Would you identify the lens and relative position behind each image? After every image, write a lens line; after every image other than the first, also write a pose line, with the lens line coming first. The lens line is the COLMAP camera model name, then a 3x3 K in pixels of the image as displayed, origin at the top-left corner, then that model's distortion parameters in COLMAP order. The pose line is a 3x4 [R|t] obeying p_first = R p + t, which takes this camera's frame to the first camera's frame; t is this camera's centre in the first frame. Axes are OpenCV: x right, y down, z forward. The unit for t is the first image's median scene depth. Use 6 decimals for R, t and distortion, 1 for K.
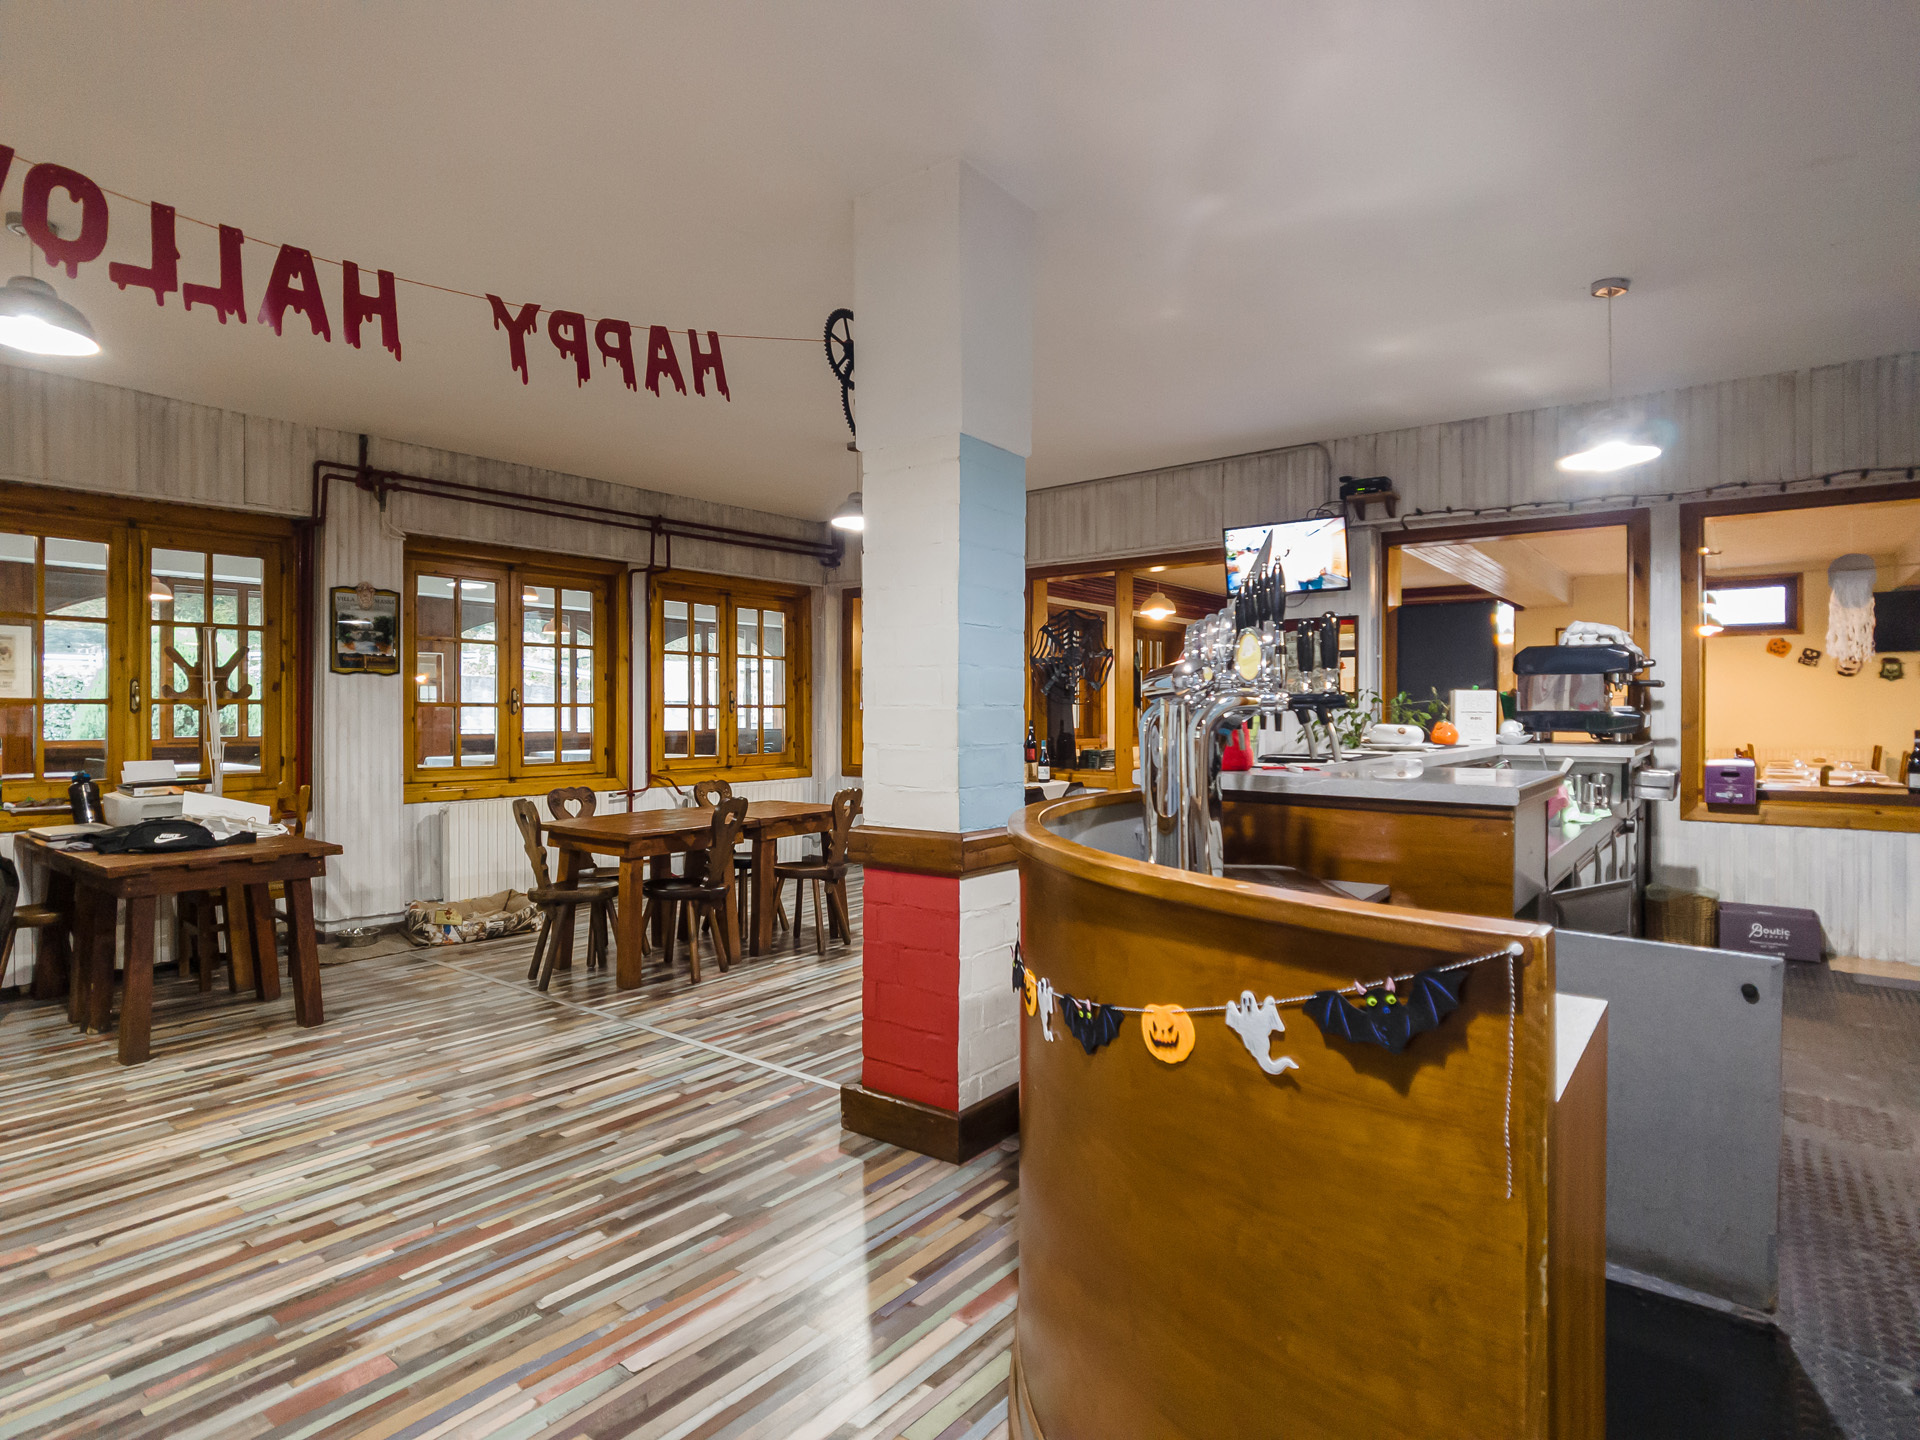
lens RADIAL K [[1022.3, 0, 934.9], [0, 1022.3, 716.4], [0, 0, 1]] dist [-0.011071, 0.001216]
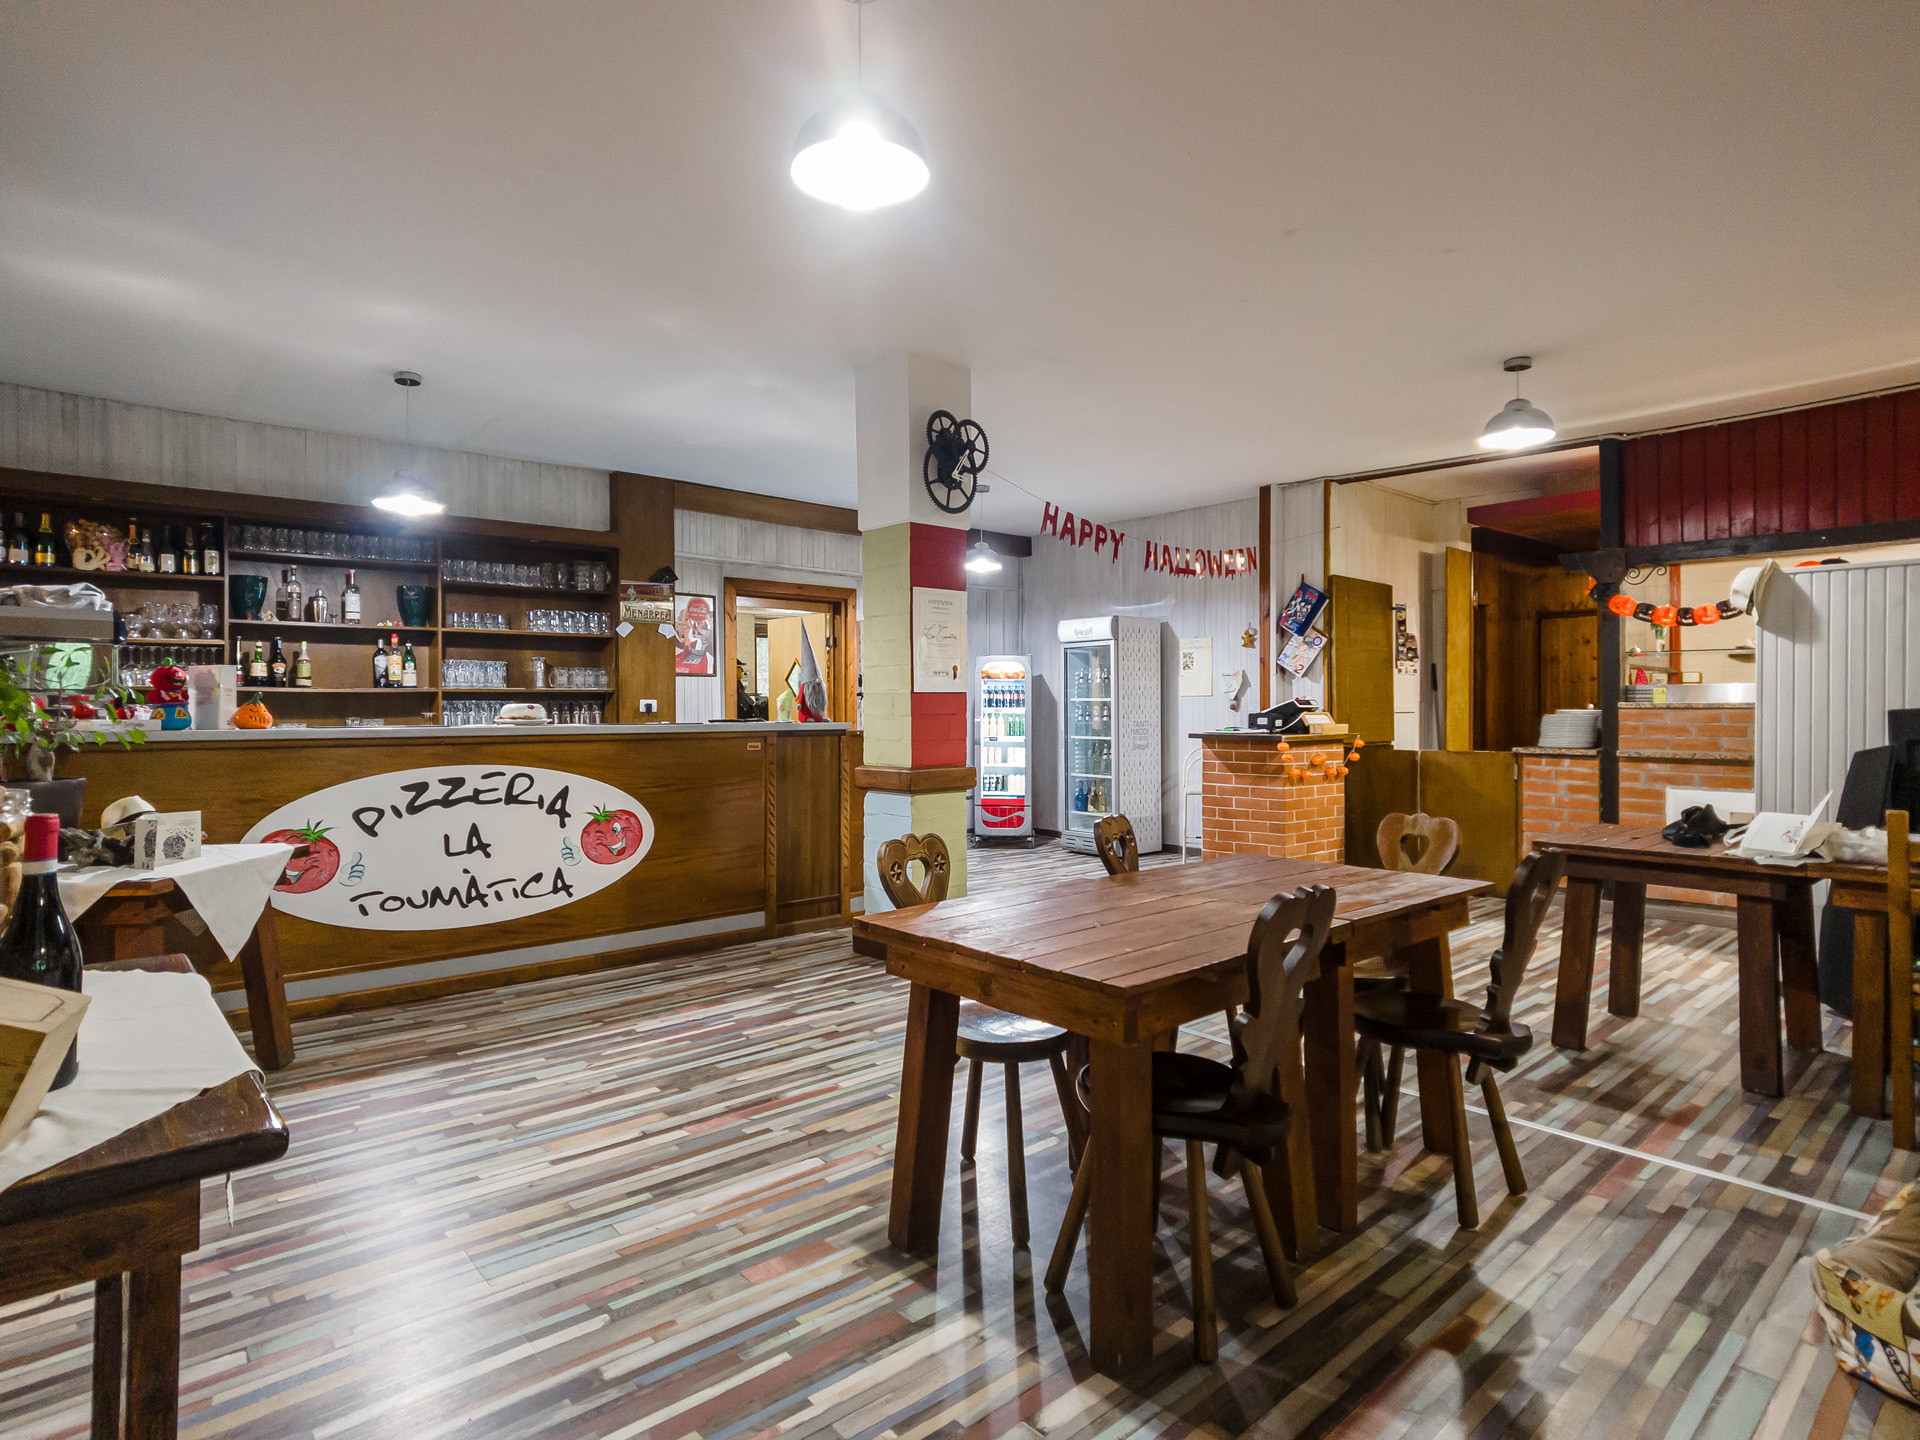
lens RADIAL K [[1042.4, 0, 968.3], [0, 1042.4, 714.3], [0, 0, 1]] dist [0.050177, -0.045430]
pose [[-0.984784, 0.002275, 0.173770, -0.257797], [0.003558, 0.999969, 0.007074, 0.011543], [-0.173748, 0.007584, -0.984761, 1.900145]]
